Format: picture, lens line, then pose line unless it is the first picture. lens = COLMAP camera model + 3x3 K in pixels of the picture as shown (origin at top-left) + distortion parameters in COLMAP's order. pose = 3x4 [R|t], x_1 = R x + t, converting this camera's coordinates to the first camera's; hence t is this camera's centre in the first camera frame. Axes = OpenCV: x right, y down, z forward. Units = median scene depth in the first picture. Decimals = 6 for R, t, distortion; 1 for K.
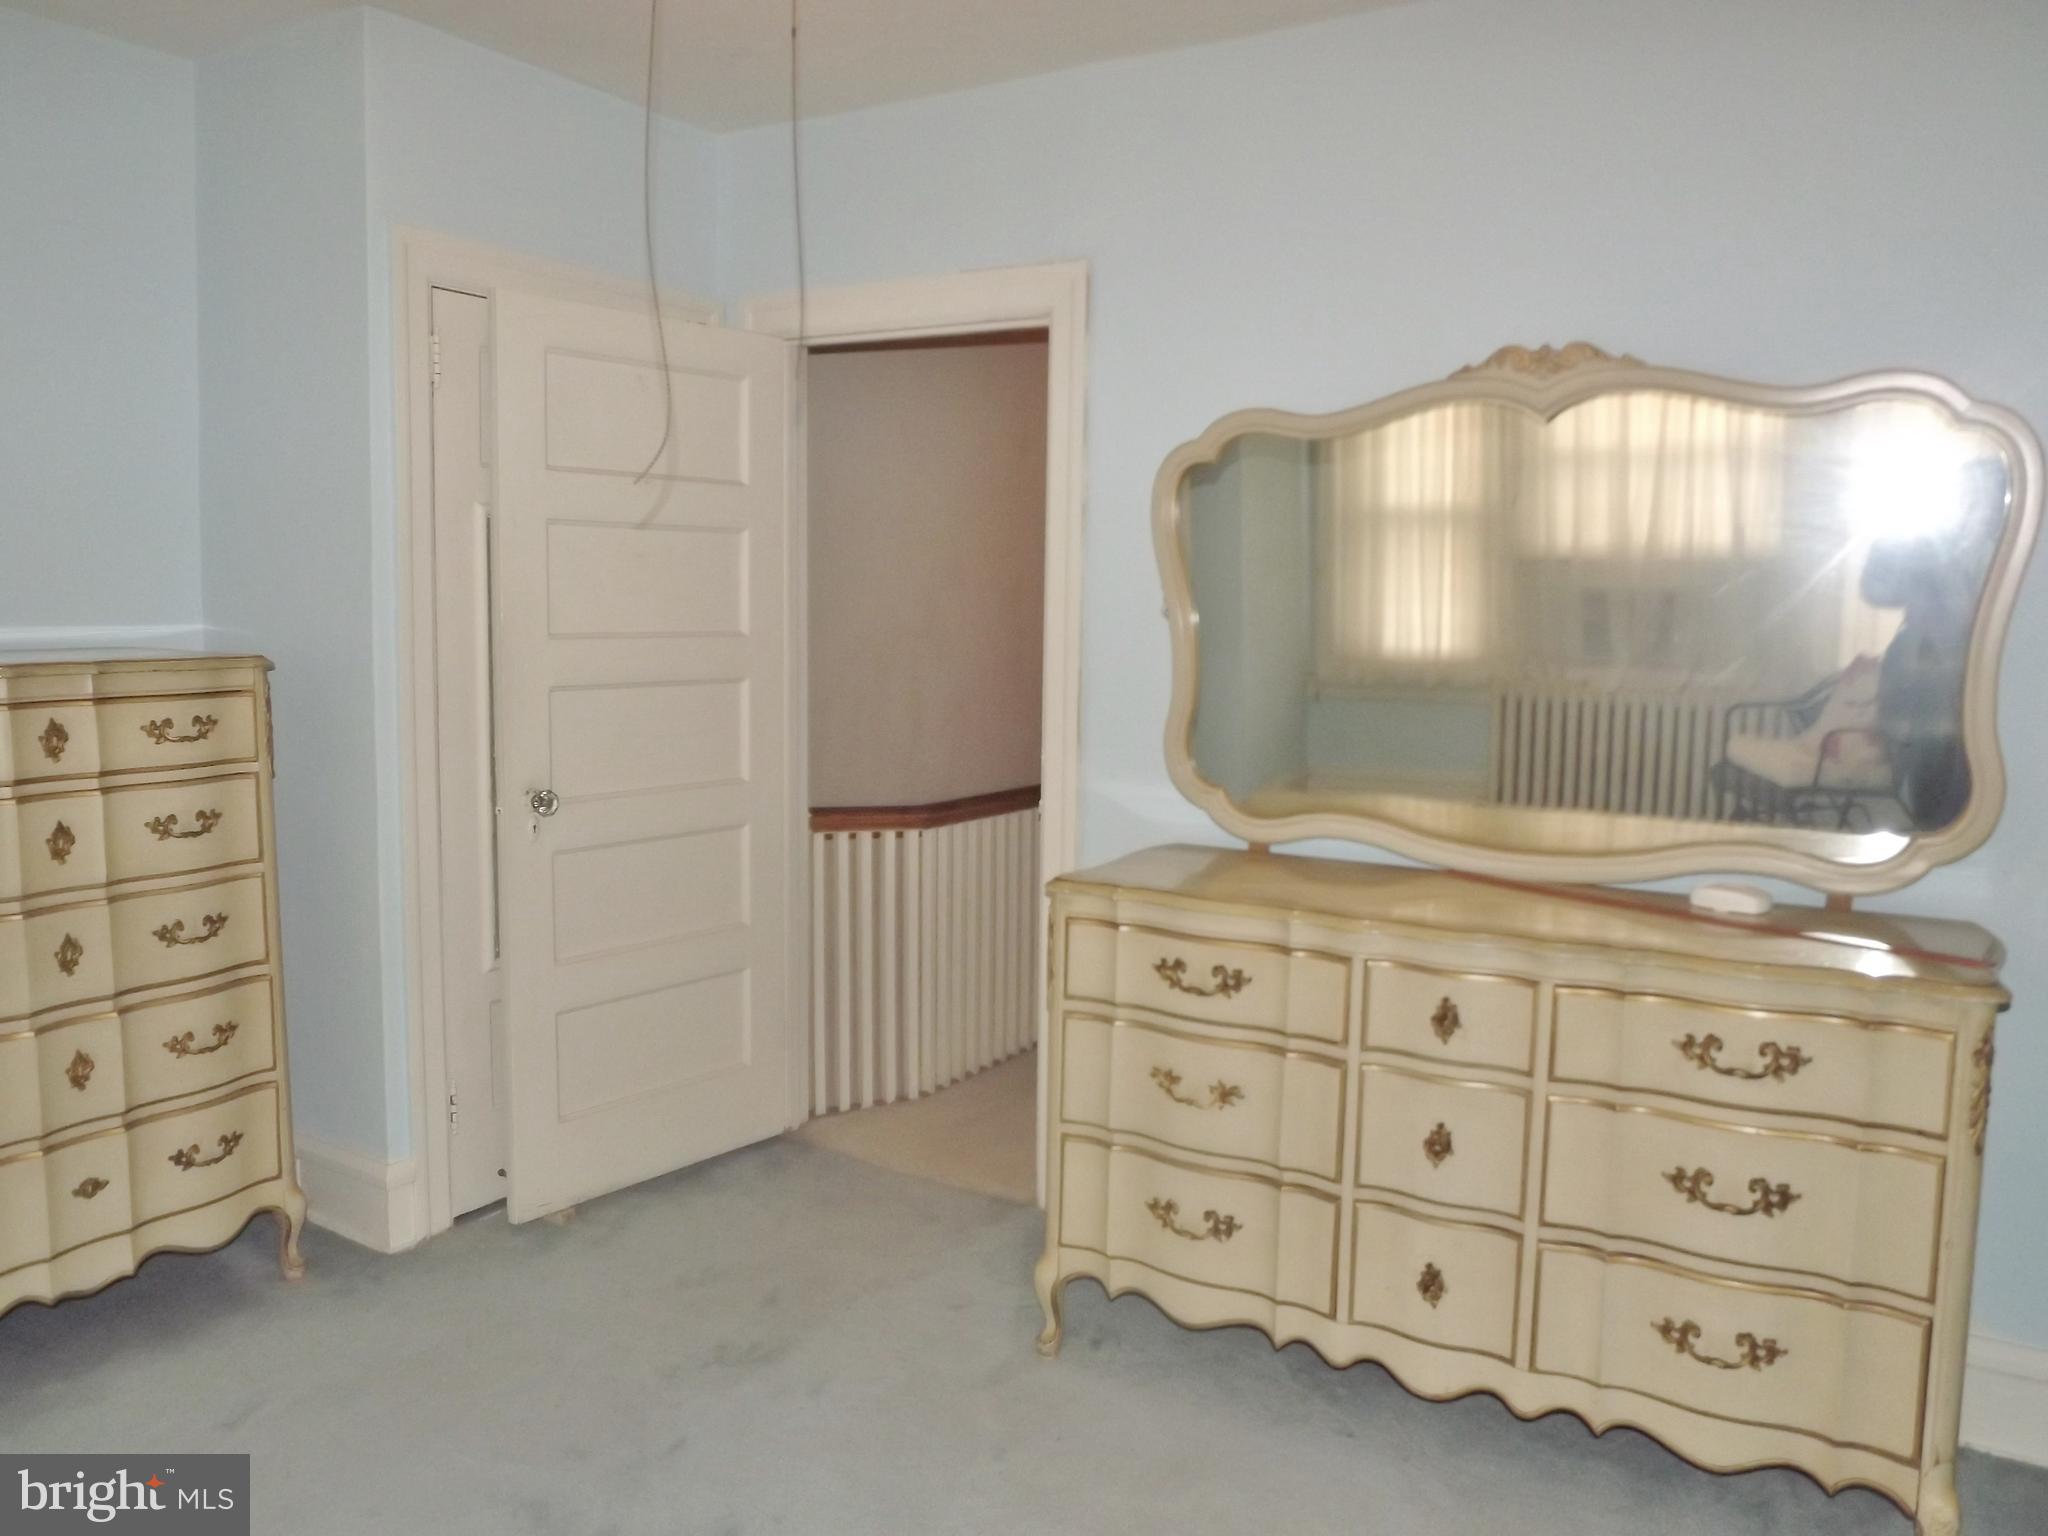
lens RADIAL K [[1505.0, 0, 1023.5], [0, 1505.0, 768.1], [0, 0, 1]] dist [-0.059892, 0.010480]
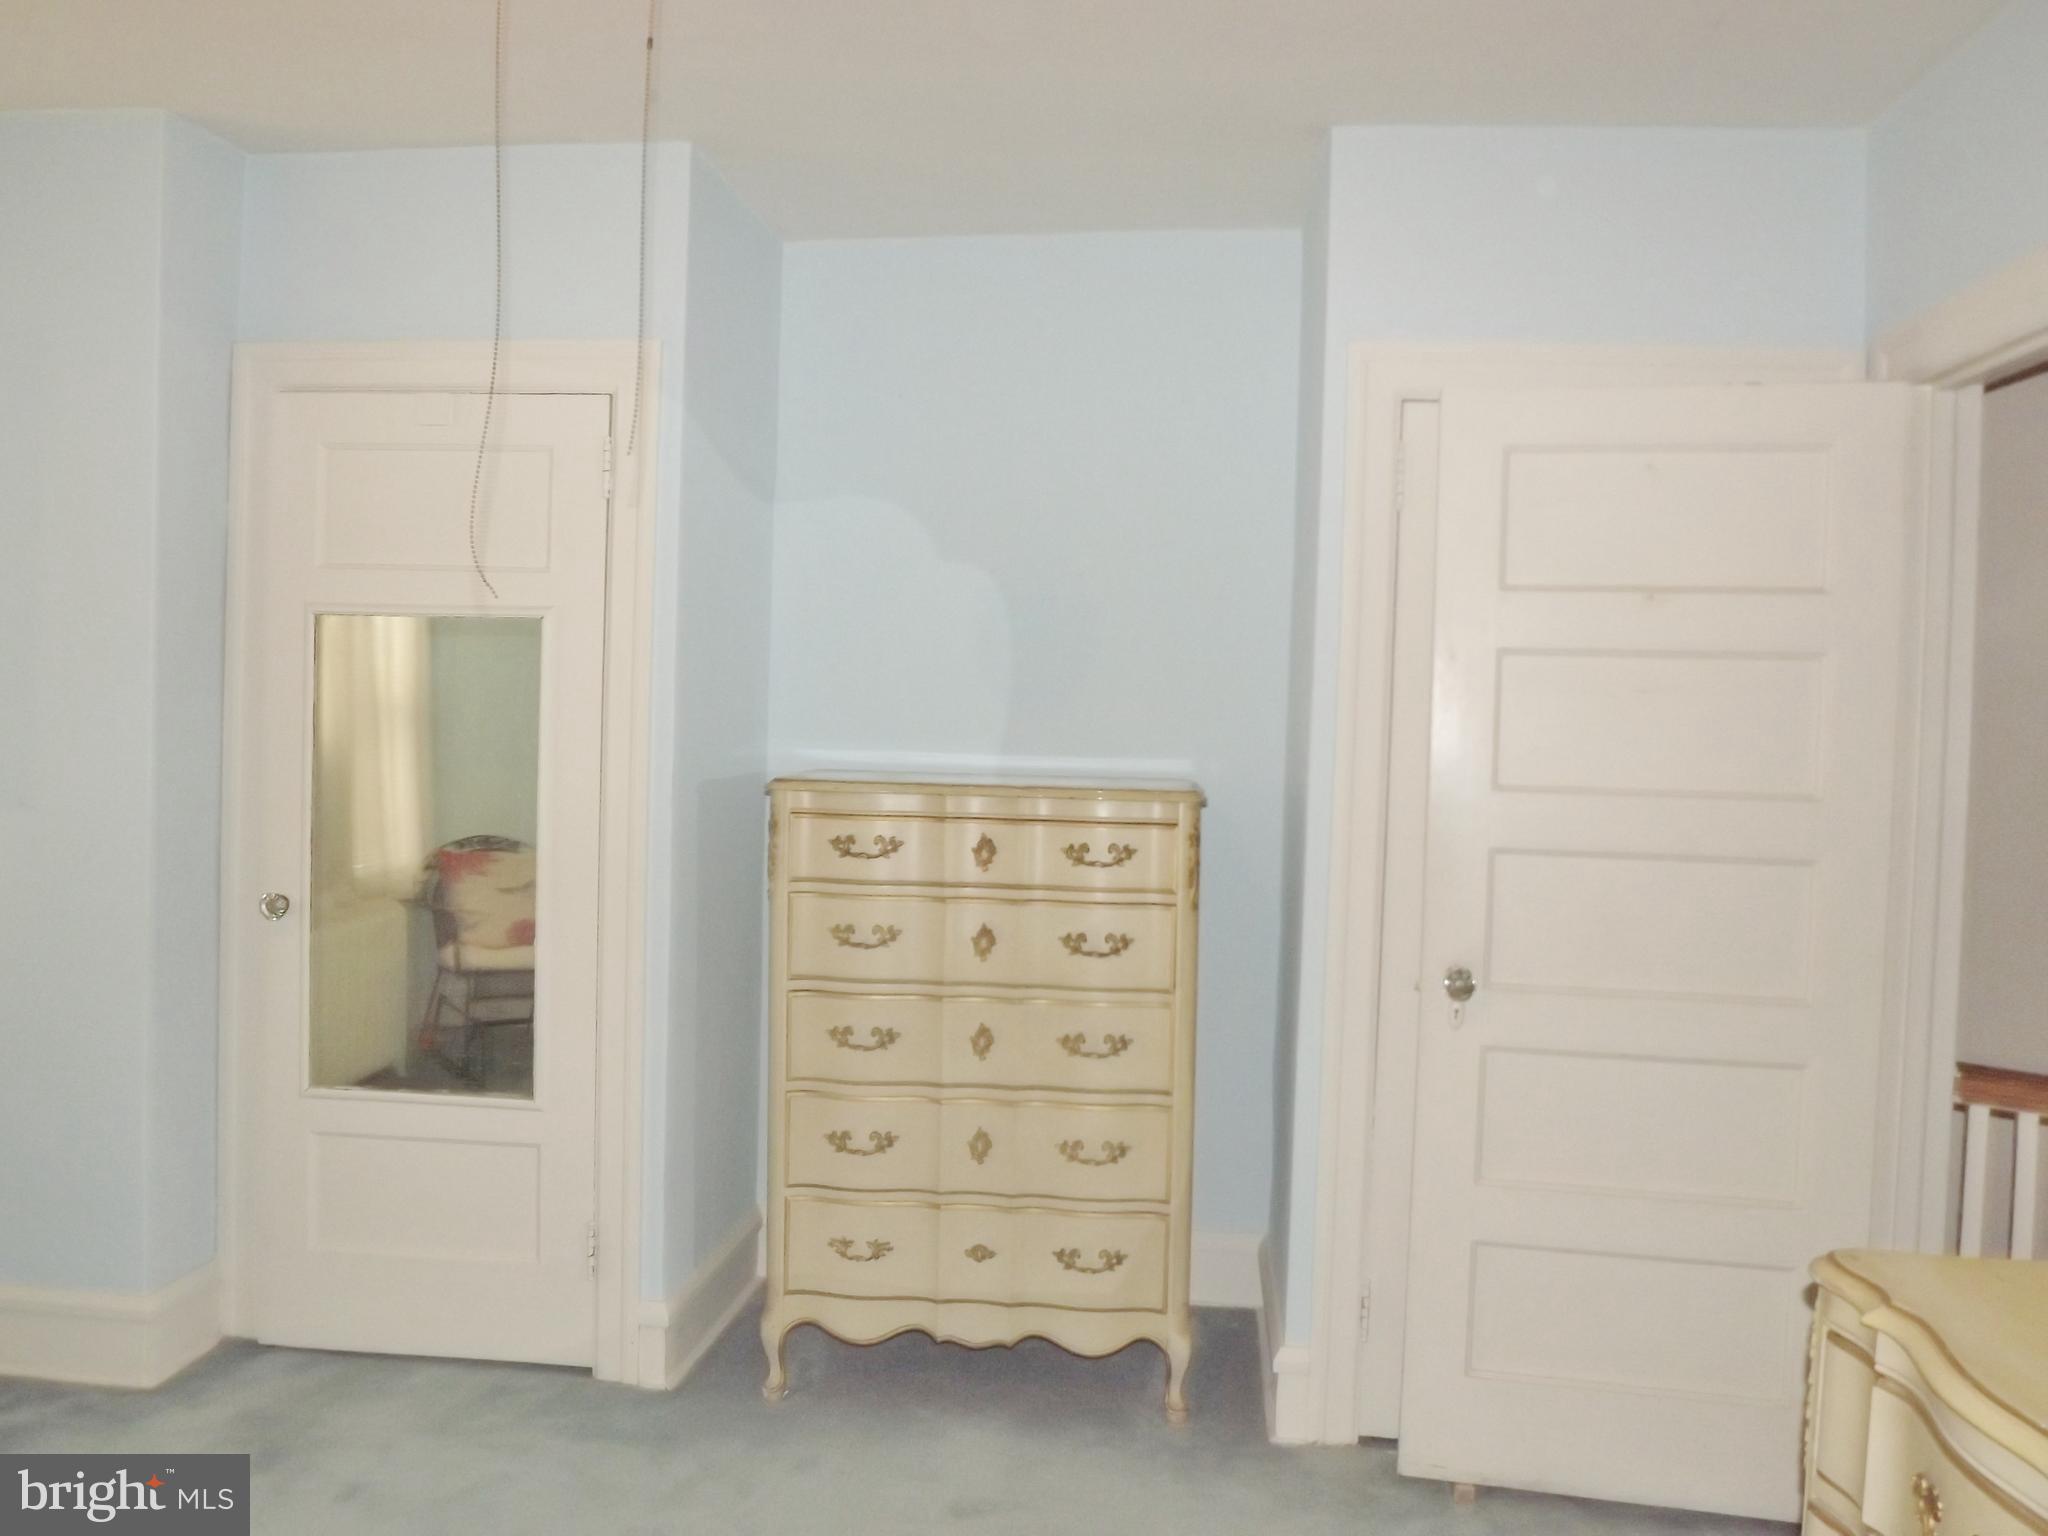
lens RADIAL K [[1505.0, 0, 1024.3], [0, 1505.0, 760.2], [0, 0, 1]] dist [-0.059892, 0.010480]
pose [[0.424862, 0.019873, -0.905040, 0.360005], [-0.120451, 0.992110, -0.034760, -0.046325], [0.897209, 0.123782, 0.423904, 0.446250]]
